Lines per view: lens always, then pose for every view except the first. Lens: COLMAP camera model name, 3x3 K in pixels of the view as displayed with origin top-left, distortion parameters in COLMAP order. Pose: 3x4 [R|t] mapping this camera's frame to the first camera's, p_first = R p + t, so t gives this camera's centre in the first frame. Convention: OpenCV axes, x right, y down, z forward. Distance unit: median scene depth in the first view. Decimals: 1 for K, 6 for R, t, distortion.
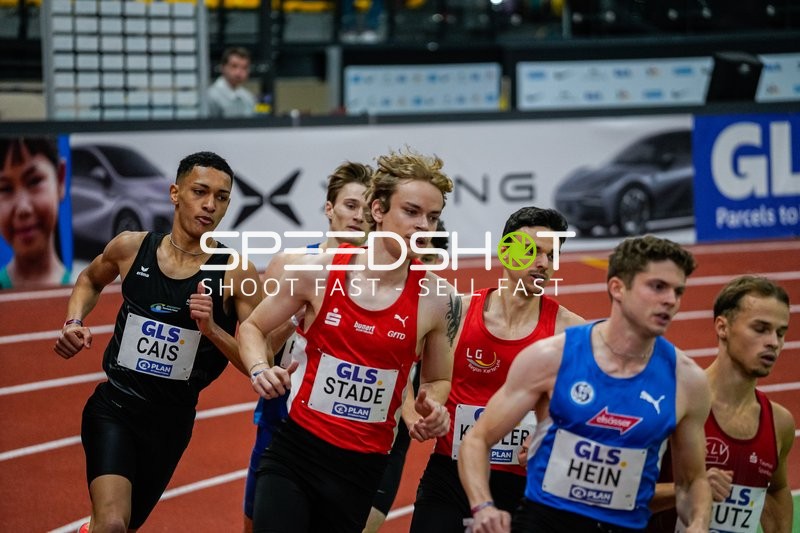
lens RADIAL K [[4639.6, 0, 399.2], [0, 4639.6, 263.8], [0, 0, 1]] dist [2.859994, 0.000000]
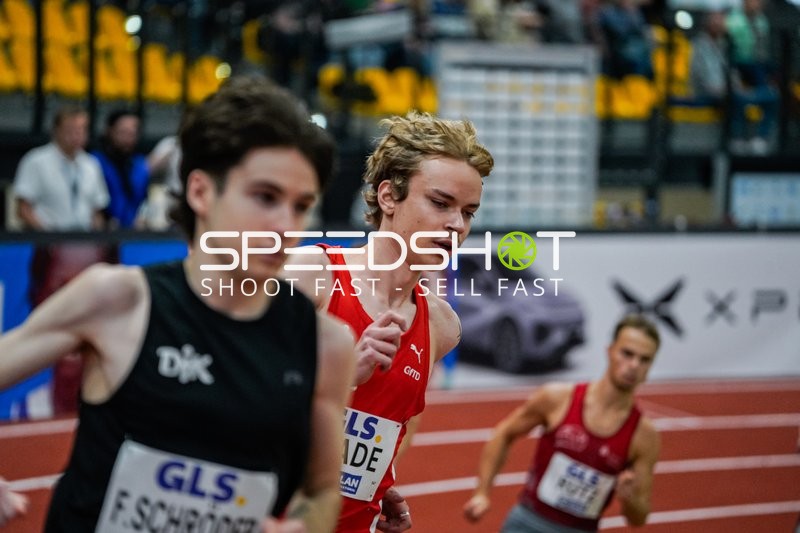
lens RADIAL K [[4639.6, 0, 399.1], [0, 4639.6, 267.5], [0, 0, 1]] dist [2.859994, 0.000000]
pose [[0.996232, 0.027701, -0.082189, 0.118839], [-0.029521, 0.999343, -0.021014, 0.029935], [0.081553, 0.023361, 0.996395, 0.628610]]
